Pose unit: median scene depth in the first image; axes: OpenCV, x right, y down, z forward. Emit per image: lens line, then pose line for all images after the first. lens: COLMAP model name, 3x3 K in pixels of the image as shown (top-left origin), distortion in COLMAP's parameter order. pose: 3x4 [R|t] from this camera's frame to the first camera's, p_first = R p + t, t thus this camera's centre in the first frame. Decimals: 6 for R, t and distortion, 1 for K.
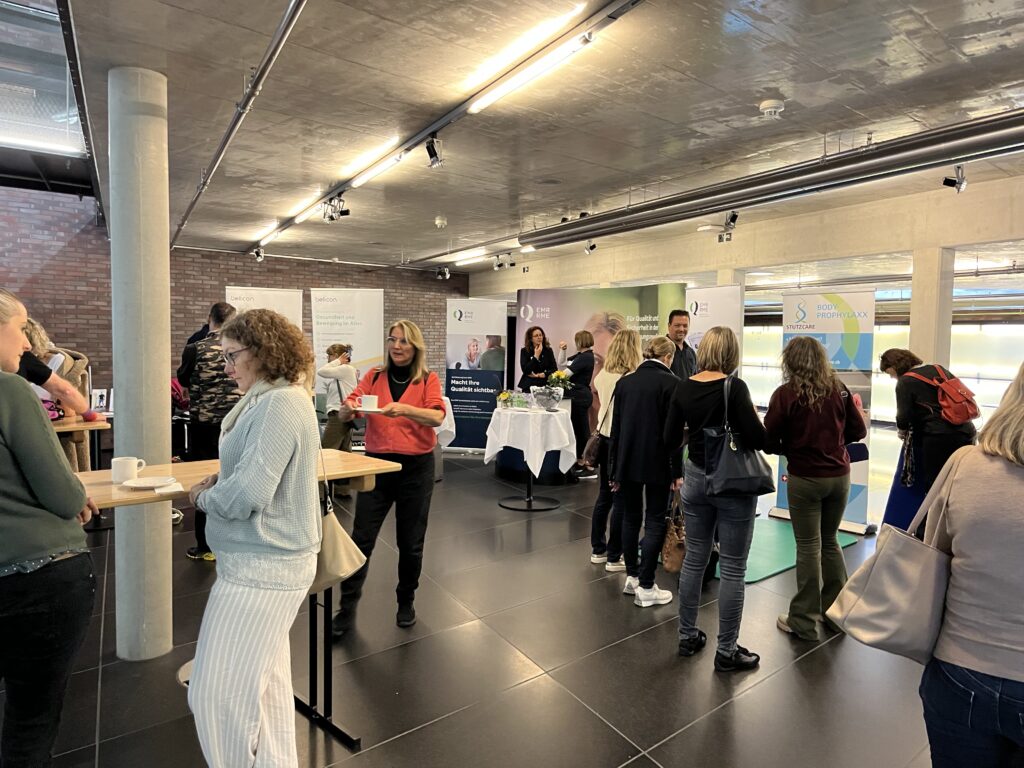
lens RADIAL K [[774.9, 0, 512.6], [0, 774.9, 382.5], [0, 0, 1]] dist [0.030426, -0.035596]
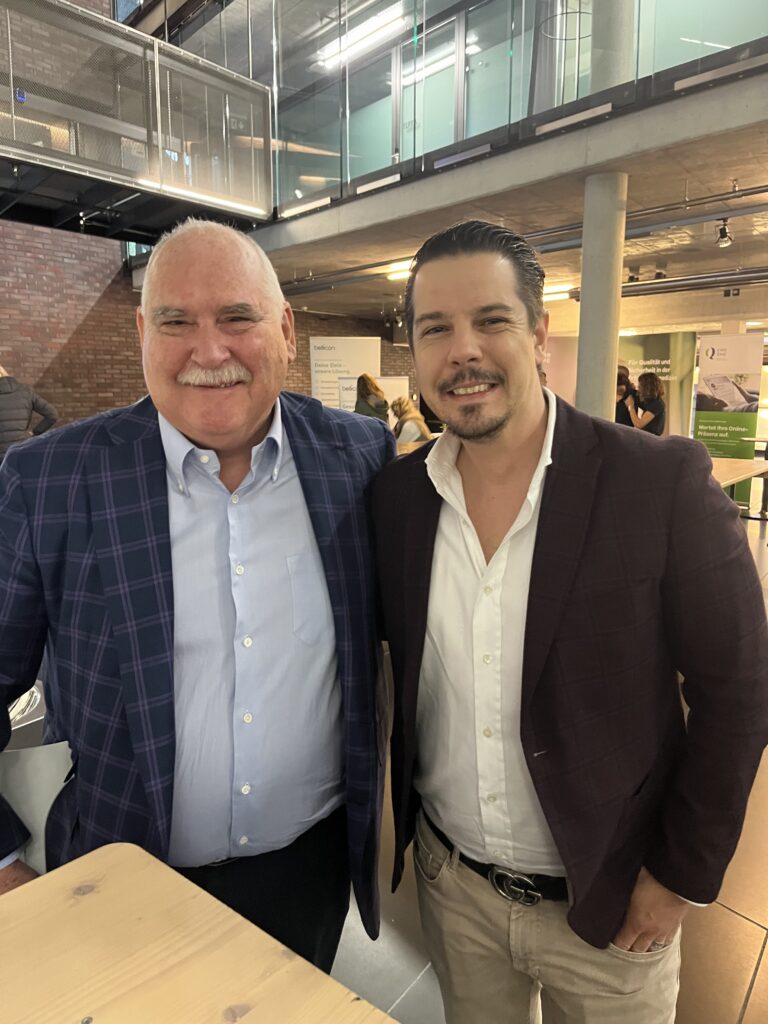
lens RADIAL K [[774.9, 0, 383.6], [0, 774.9, 513.1], [0, 0, 1]] dist [0.030426, -0.035596]
pose [[0.982631, -0.045510, 0.179902, -0.408135], [0.026065, 0.993699, 0.109011, 0.005134], [-0.183729, -0.102428, 0.977626, -0.093318]]
